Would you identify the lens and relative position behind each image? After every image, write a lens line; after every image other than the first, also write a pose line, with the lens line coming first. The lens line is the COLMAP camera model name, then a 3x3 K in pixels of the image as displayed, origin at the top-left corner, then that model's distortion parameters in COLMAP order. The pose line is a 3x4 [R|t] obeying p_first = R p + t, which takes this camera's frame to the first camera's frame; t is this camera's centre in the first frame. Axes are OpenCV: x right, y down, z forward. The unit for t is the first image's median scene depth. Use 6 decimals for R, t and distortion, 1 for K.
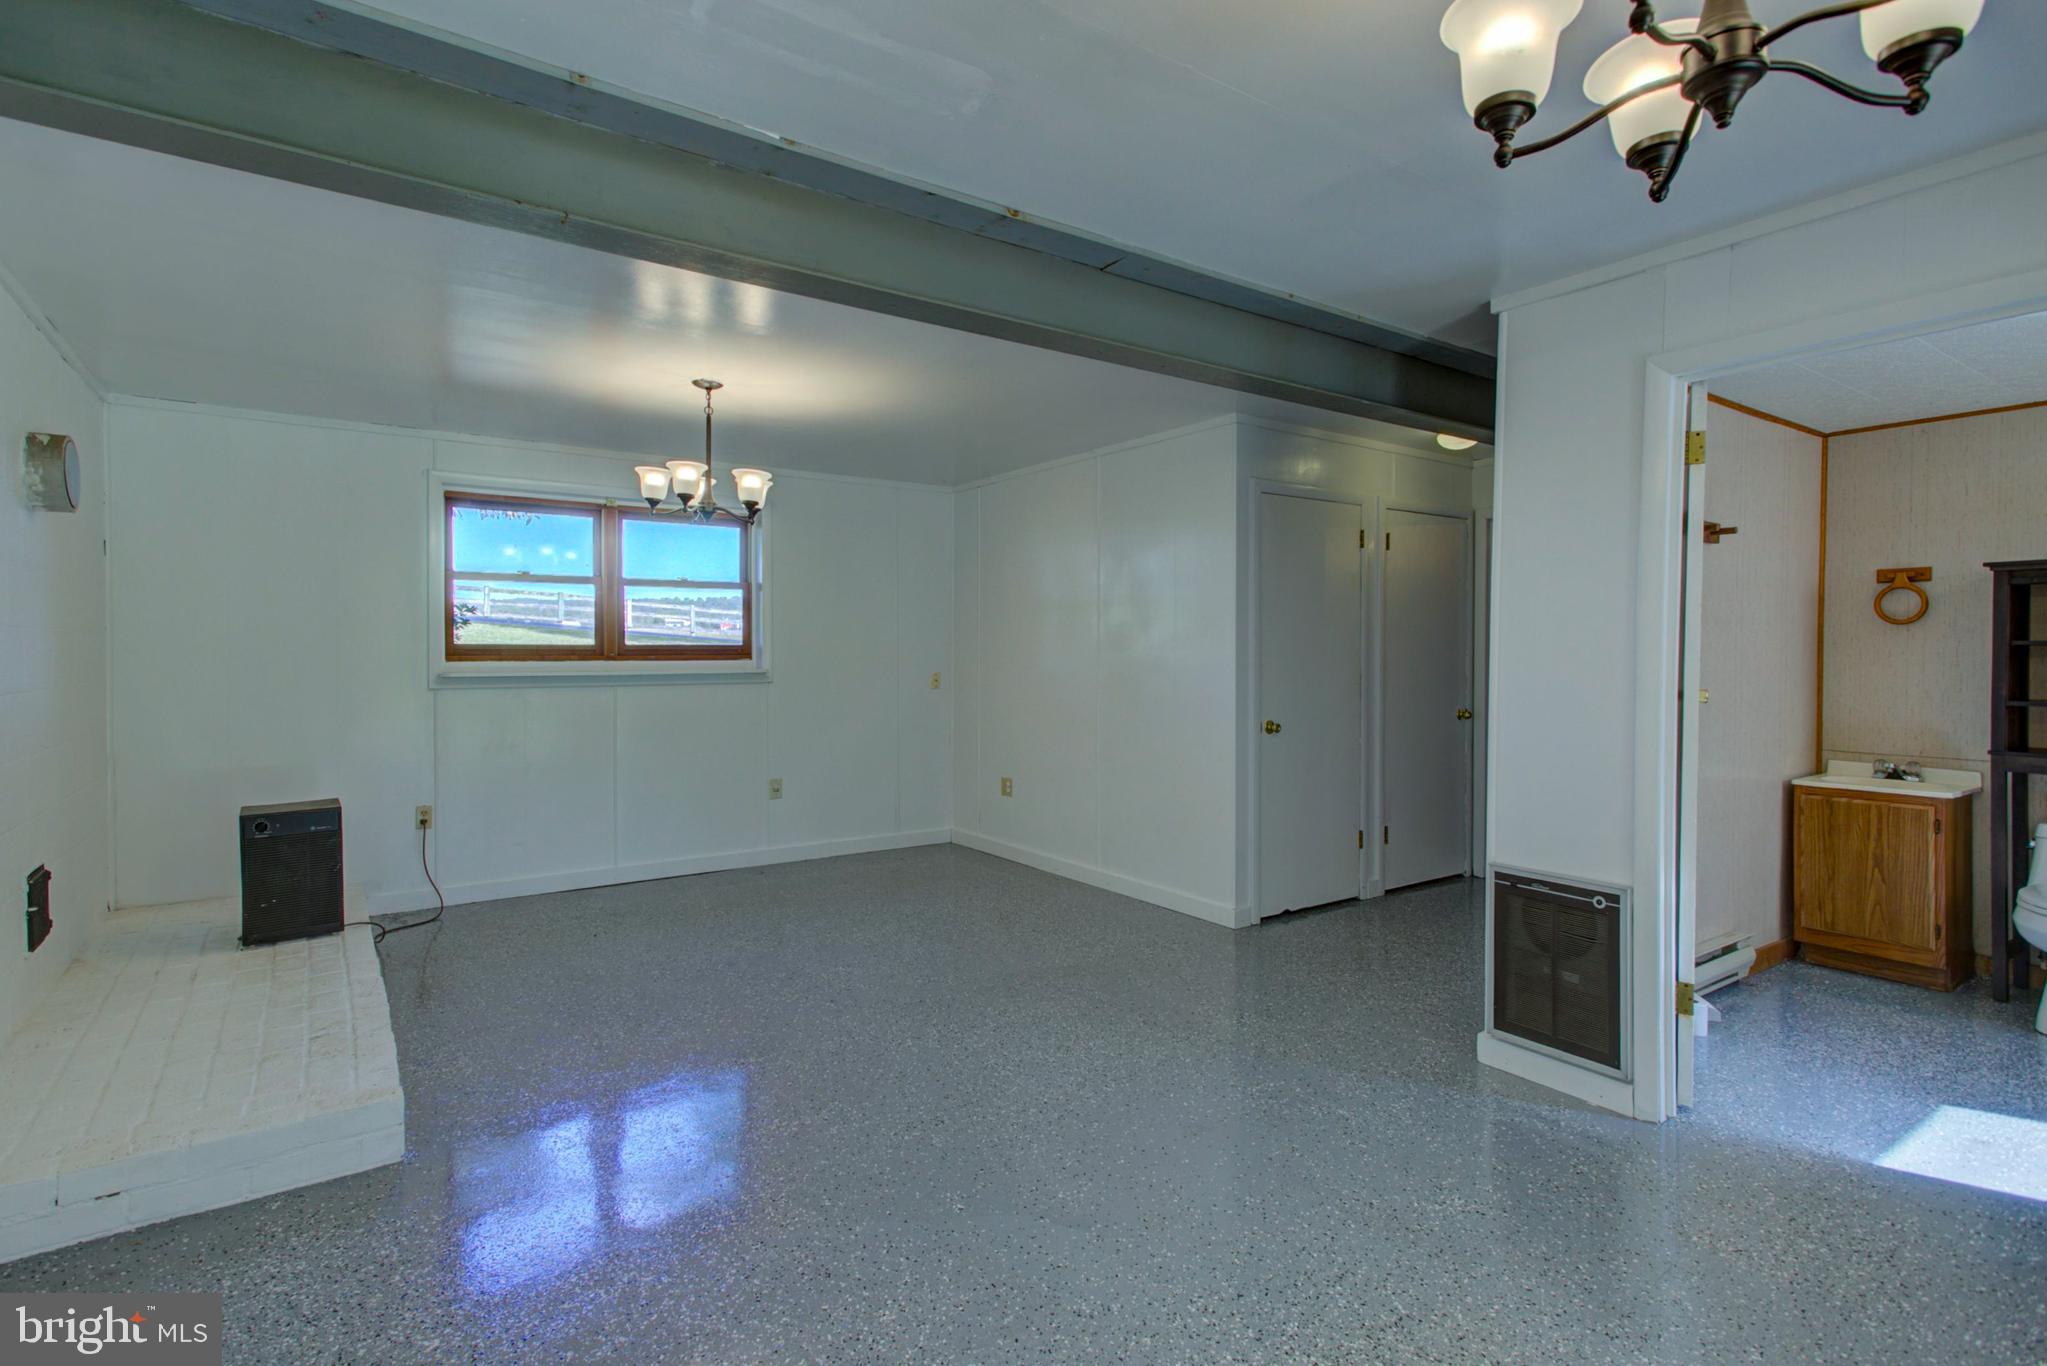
lens RADIAL K [[1007.1, 0, 1003.2], [0, 1007.1, 663.2], [0, 0, 1]] dist [0.014788, 0.000028]
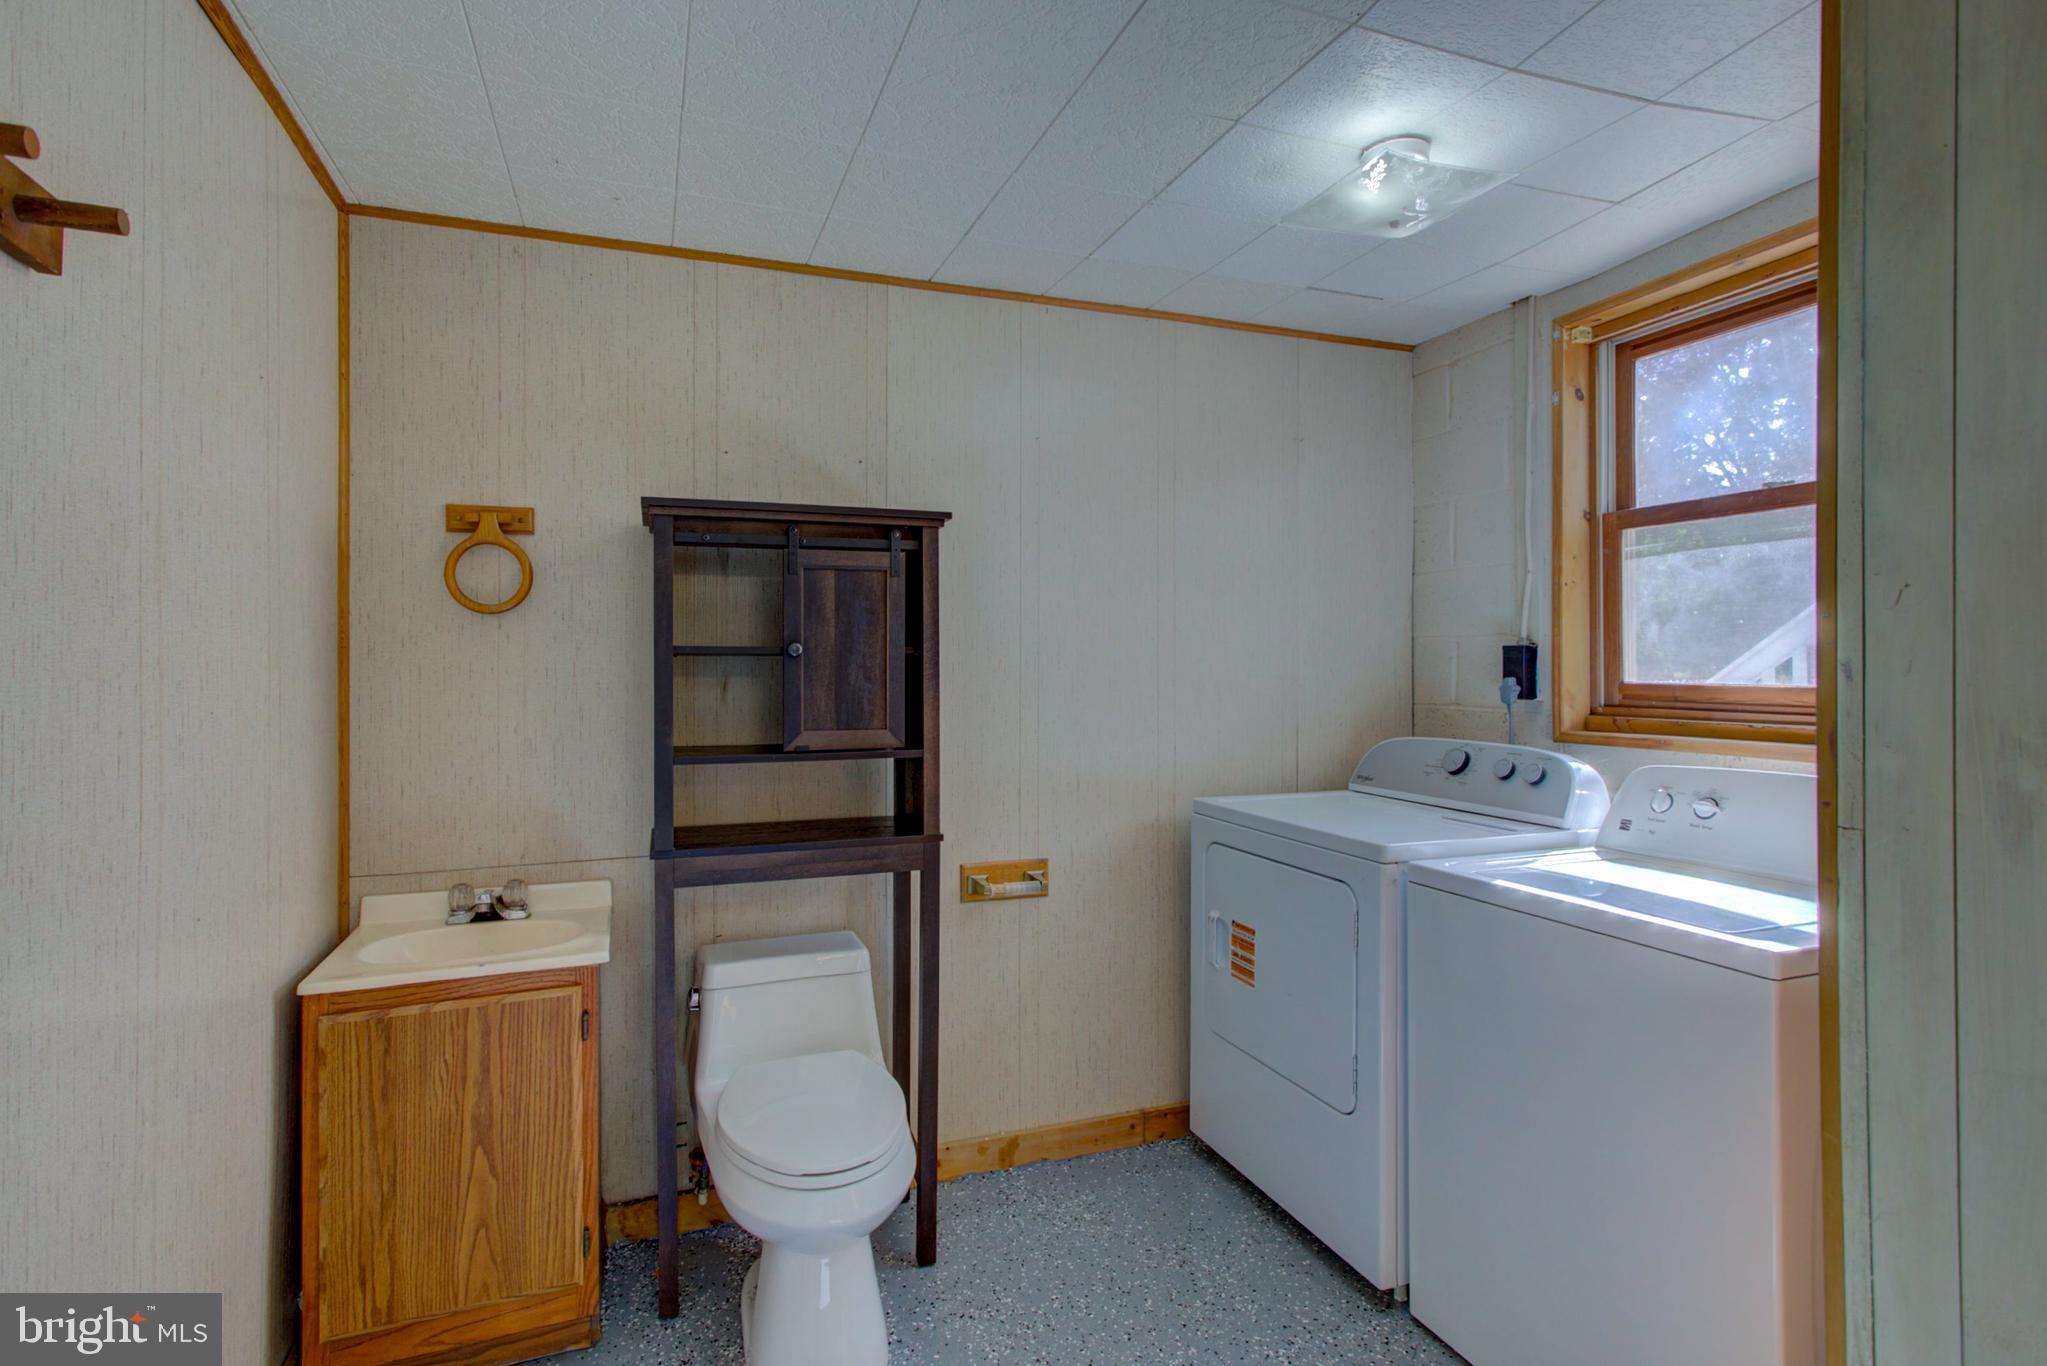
lens RADIAL K [[1007.1, 0, 1003.2], [0, 1007.1, 663.2], [0, 0, 1]] dist [0.014788, 0.000028]
pose [[0.259939, 0.000785, 0.965625, 0.462193], [0.018120, 0.999820, -0.005691, -0.005844], [-0.965455, 0.018976, 0.259878, 0.626145]]
